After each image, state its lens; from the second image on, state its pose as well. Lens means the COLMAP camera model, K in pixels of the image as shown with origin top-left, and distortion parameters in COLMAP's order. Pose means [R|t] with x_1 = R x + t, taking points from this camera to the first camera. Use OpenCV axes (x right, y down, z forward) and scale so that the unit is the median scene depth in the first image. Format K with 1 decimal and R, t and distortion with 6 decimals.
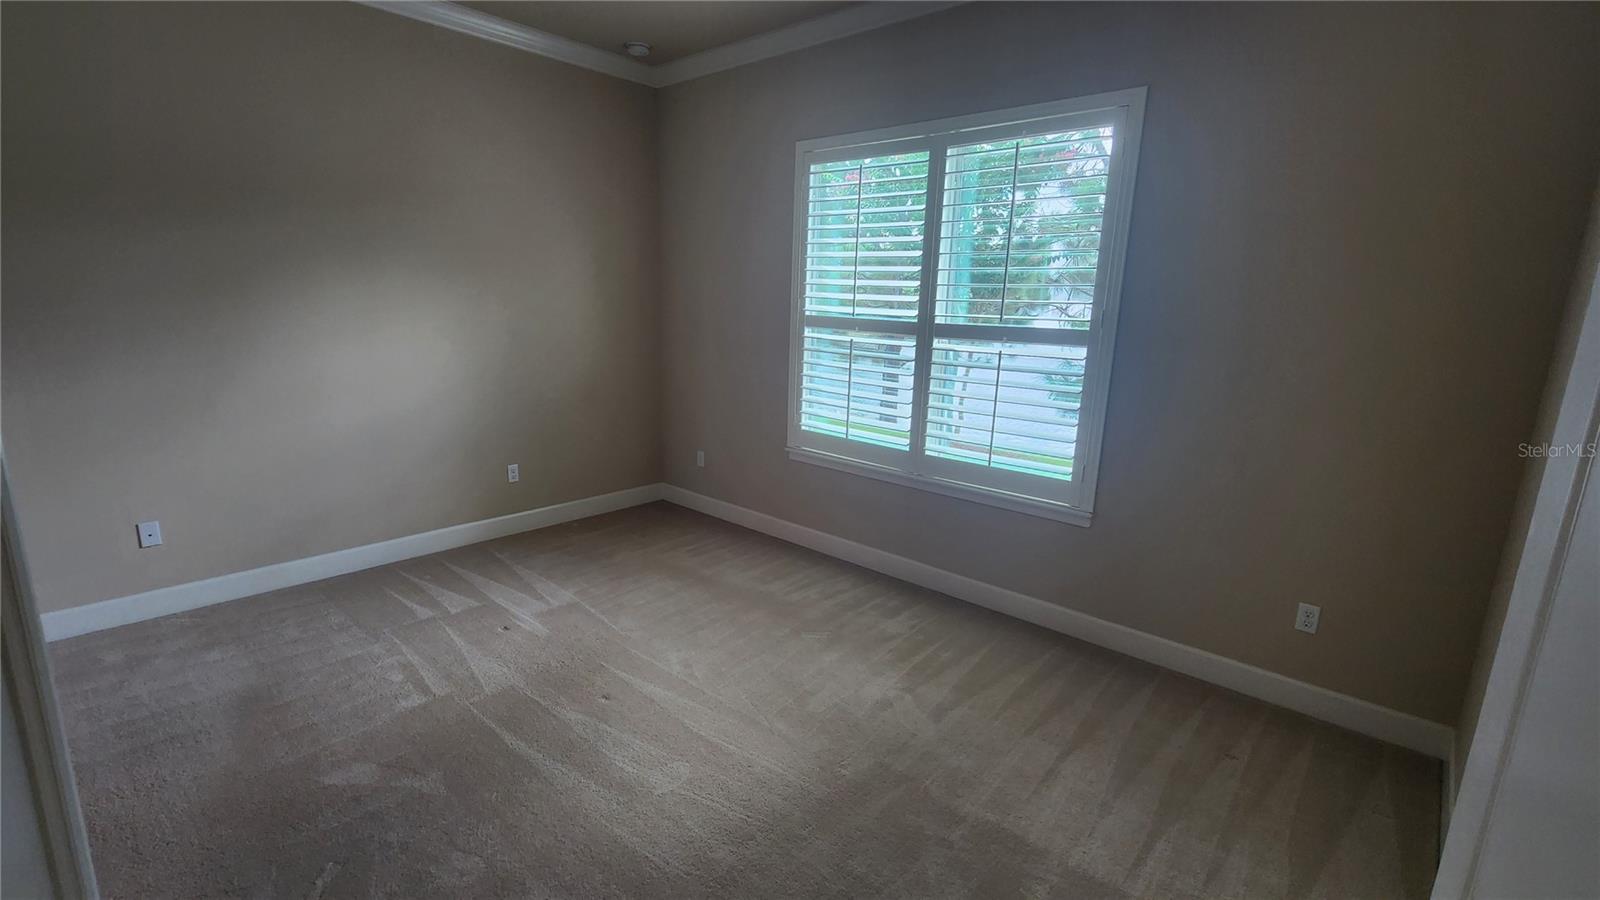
lens RADIAL K [[709.9, 0, 790.0], [0, 709.9, 453.7], [0, 0, 1]] dist [-0.000270, 0.000104]
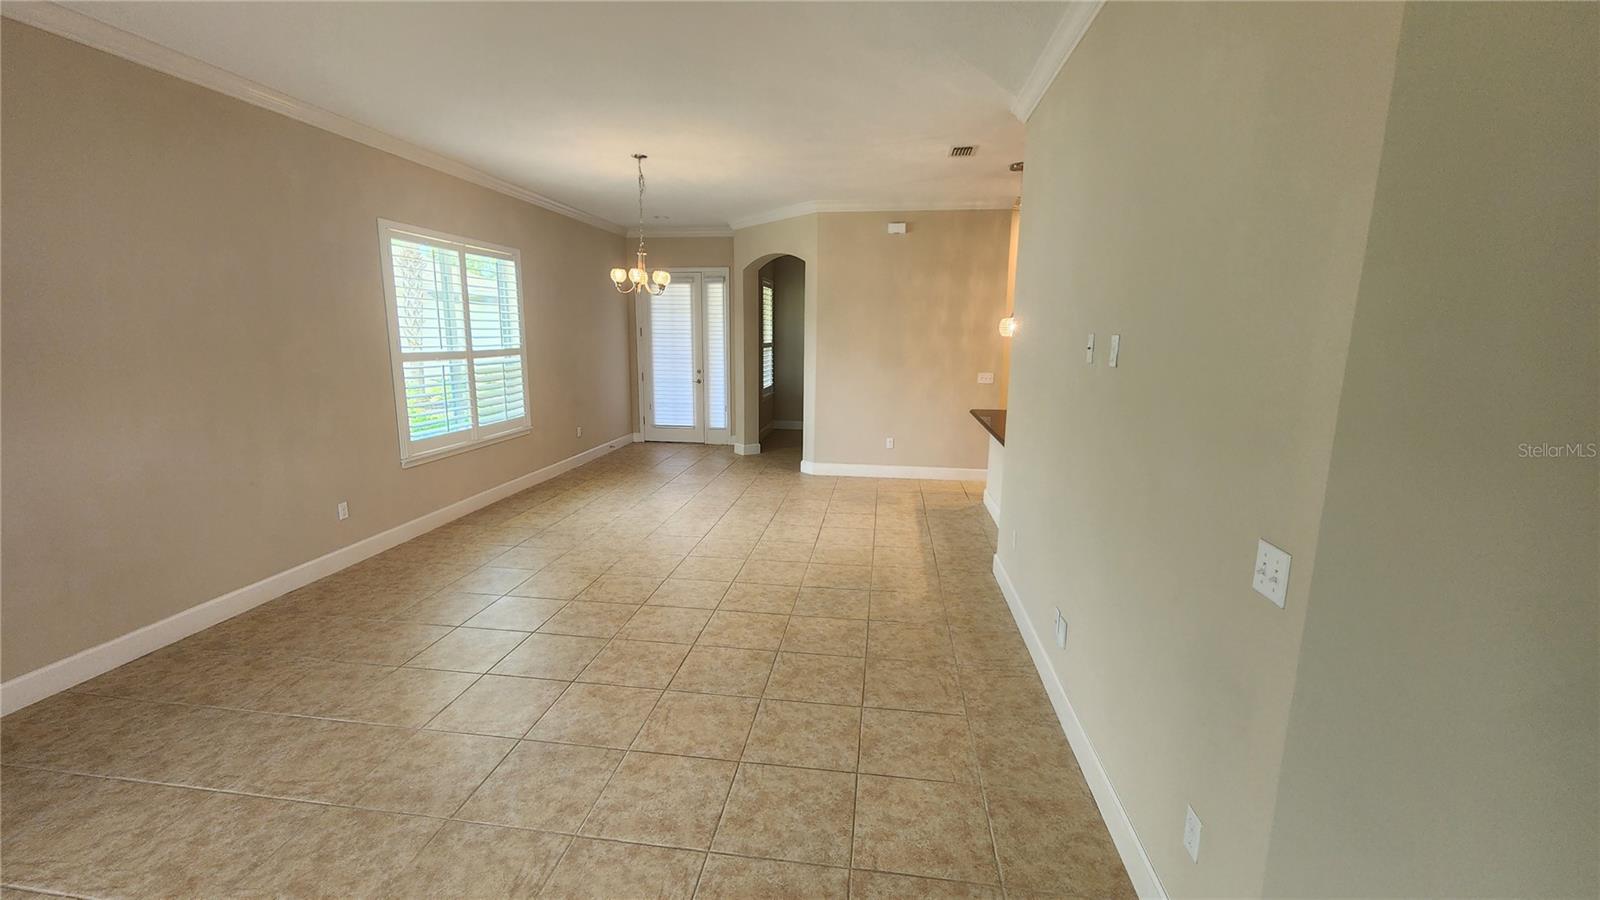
lens RADIAL K [[649.1, 0, 794.1], [0, 649.1, 440.8], [0, 0, 1]] dist [-0.011343, 0.005069]
pose [[-0.559402, -0.175710, 0.810059, -1.408318], [0.153288, 0.938488, 0.309424, -0.312322], [-0.814600, 0.297264, -0.498058, 1.099706]]
